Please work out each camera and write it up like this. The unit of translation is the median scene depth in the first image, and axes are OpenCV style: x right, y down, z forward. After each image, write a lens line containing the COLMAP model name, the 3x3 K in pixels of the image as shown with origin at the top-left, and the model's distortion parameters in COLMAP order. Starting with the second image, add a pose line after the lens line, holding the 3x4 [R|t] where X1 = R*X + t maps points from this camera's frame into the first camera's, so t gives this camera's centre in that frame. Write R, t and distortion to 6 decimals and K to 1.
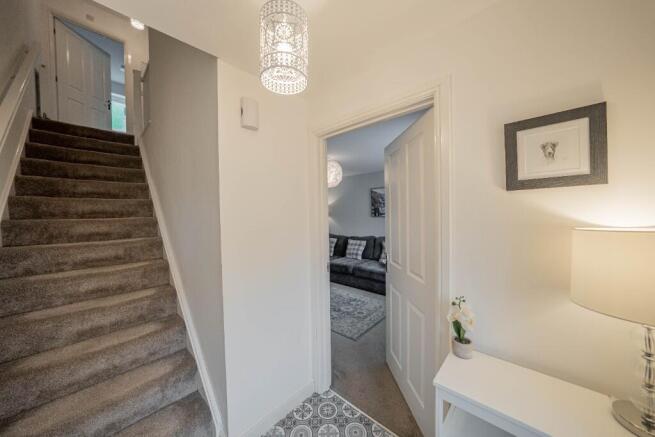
lens RADIAL K [[226.9, 0, 327.2], [0, 226.9, 215.0], [0, 0, 1]] dist [-0.007220, 0.000164]
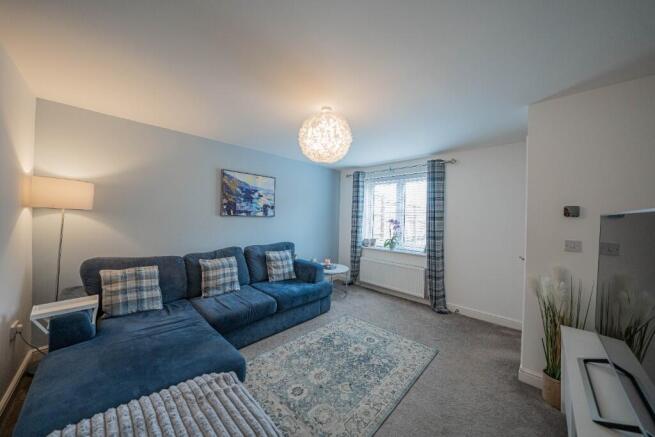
lens RADIAL K [[226.9, 0, 327.2], [0, 226.9, 215.0], [0, 0, 1]] dist [-0.007220, 0.000164]
pose [[0.034093, 0.032914, 0.998877, -0.412853], [0.016492, 0.999303, -0.033491, 0.031668], [-0.999283, 0.017616, 0.033527, 0.748288]]
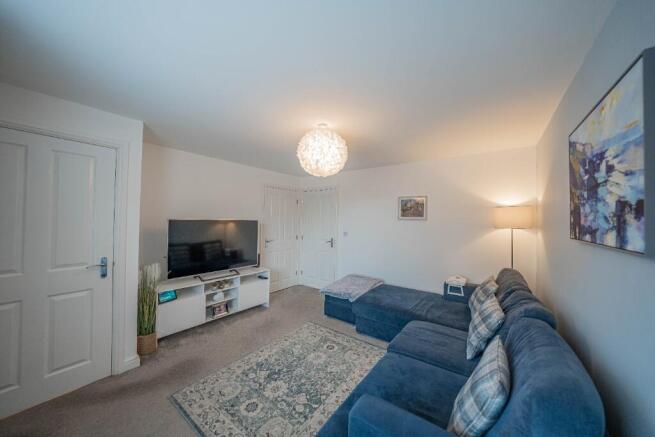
lens RADIAL K [[237.0, 0, 327.5], [0, 237.0, 218.5], [0, 0, 1]] dist [-0.001597, -0.000073]
pose [[0.092754, 0.025710, -0.995357, 0.457098], [-0.056569, 0.998188, 0.020512, -0.006147], [0.994081, 0.054403, 0.094041, 0.738675]]
